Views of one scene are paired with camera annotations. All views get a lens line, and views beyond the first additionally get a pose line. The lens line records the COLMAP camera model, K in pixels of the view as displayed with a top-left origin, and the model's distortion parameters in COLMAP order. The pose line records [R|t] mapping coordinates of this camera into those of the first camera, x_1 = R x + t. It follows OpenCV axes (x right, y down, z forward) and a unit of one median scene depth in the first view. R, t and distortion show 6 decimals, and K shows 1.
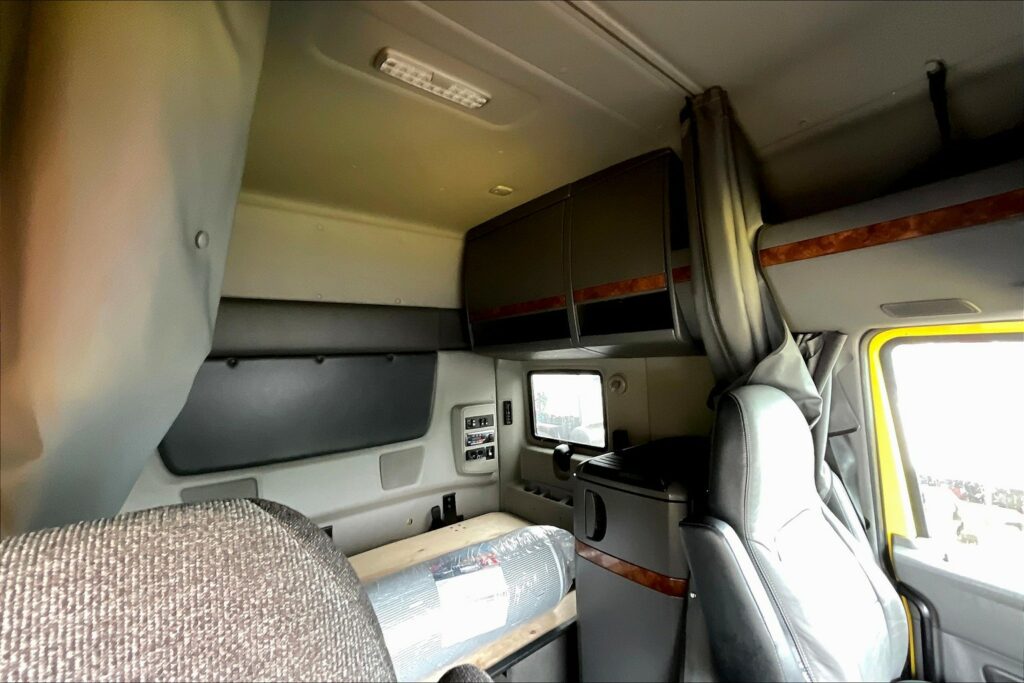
lens RADIAL K [[426.5, 0, 521.1], [0, 426.5, 326.1], [0, 0, 1]] dist [-0.000076, -0.002088]
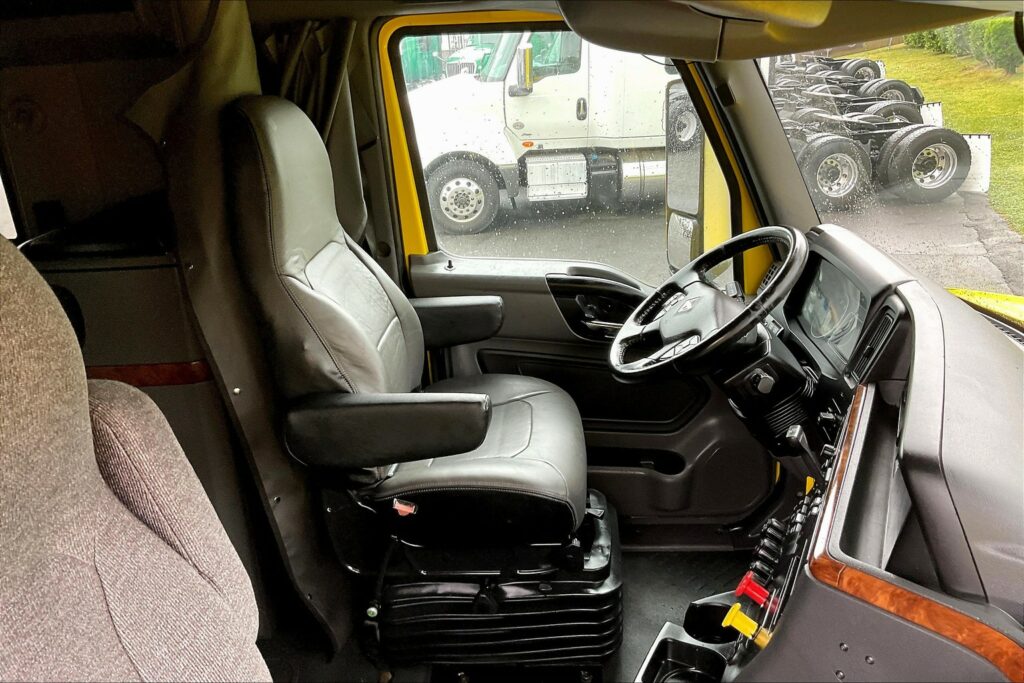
lens RADIAL K [[870.5, 0, 520.9], [0, 870.5, 337.9], [0, 0, 1]] dist [0.091131, -0.171171]
pose [[0.673549, -0.252857, 0.694547, -0.307569], [-0.016379, 0.934328, 0.356037, -0.018116], [-0.738961, -0.251184, 0.625174, -0.388273]]
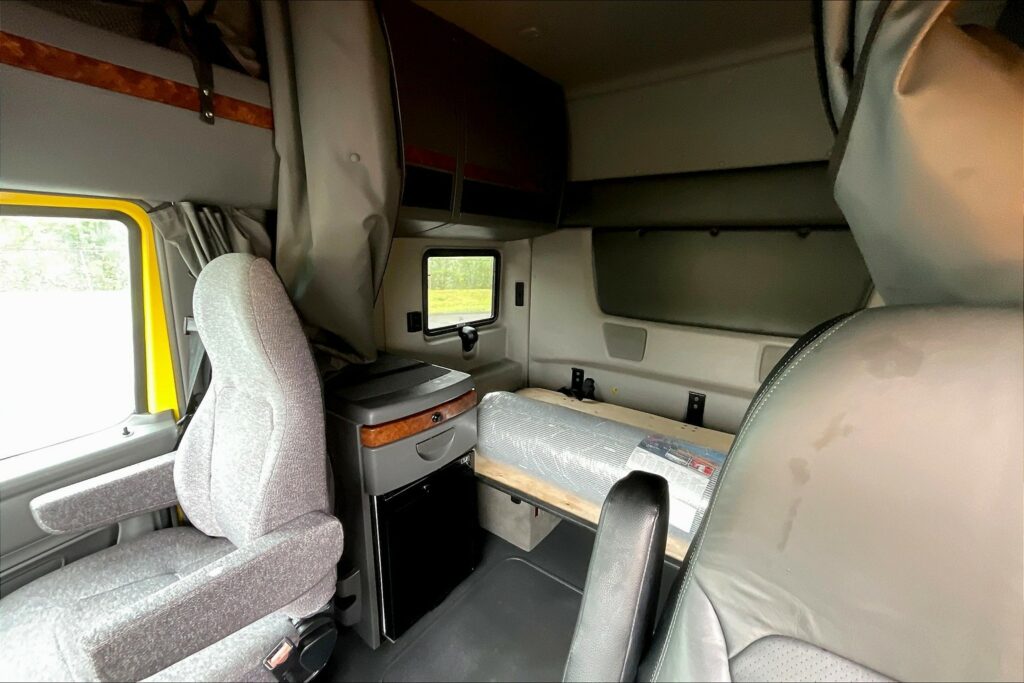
lens RADIAL K [[426.5, 0, 513.1], [0, 426.5, 333.6], [0, 0, 1]] dist [-0.000076, -0.002088]
pose [[0.210127, 0.255696, -0.943645, 2.505495], [0.047125, 0.961423, 0.271006, 0.054438], [0.976538, -0.101415, 0.189971, 2.021683]]
